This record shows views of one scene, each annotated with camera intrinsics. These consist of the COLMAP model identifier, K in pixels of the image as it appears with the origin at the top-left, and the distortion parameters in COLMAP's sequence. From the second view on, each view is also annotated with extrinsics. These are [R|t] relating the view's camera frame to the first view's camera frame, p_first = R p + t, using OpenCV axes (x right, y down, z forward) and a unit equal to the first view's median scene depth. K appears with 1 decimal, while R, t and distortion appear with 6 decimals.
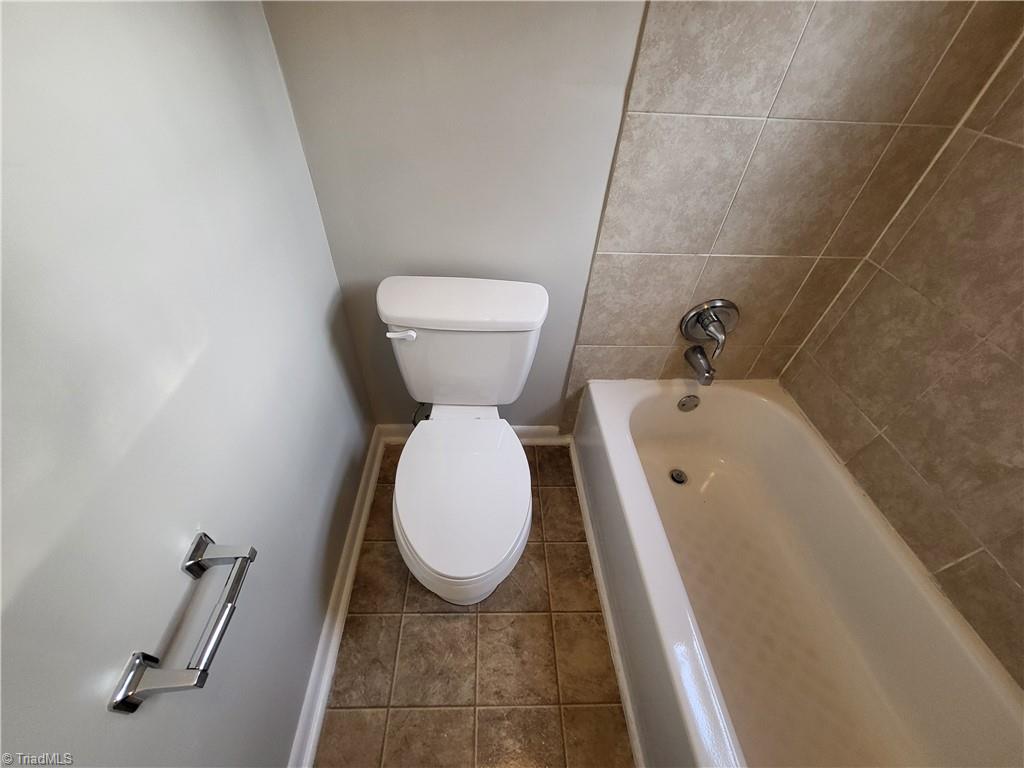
lens RADIAL K [[403.8, 0, 502.1], [0, 403.8, 389.5], [0, 0, 1]] dist [0.001437, -0.000054]
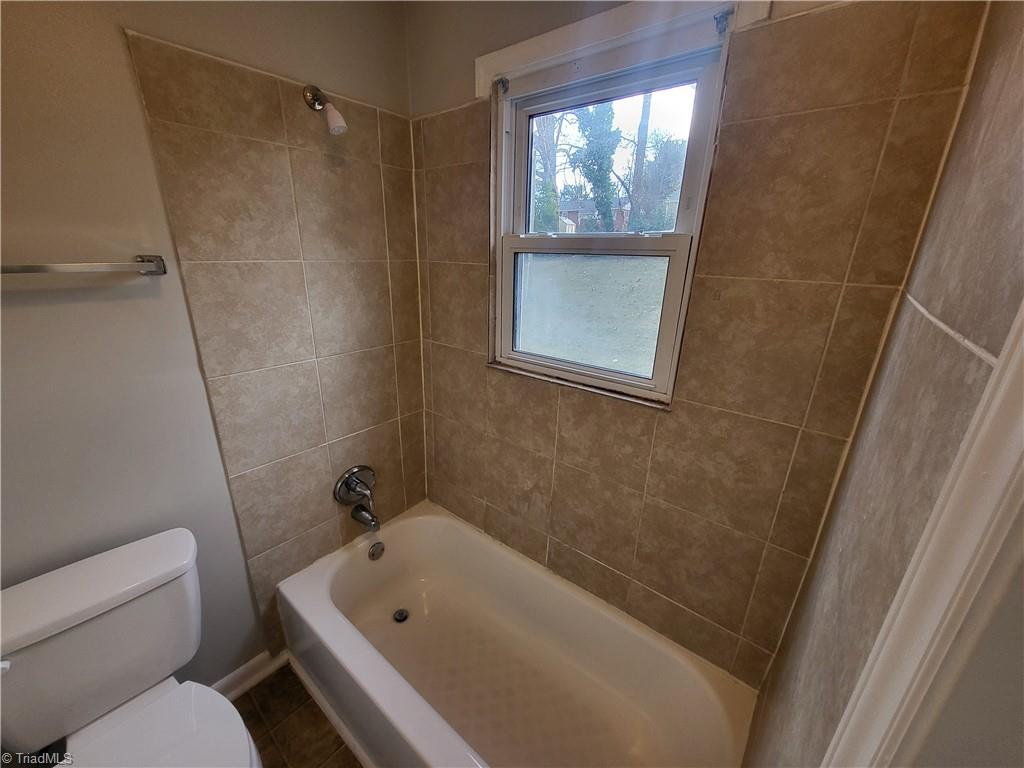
lens RADIAL K [[403.8, 0, 502.1], [0, 403.8, 389.5], [0, 0, 1]] dist [0.001437, -0.000054]
pose [[0.668861, -0.267190, 0.693711, 0.021035], [0.521651, 0.833538, -0.181919, 0.053595], [-0.529627, 0.483554, 0.696901, -0.274531]]
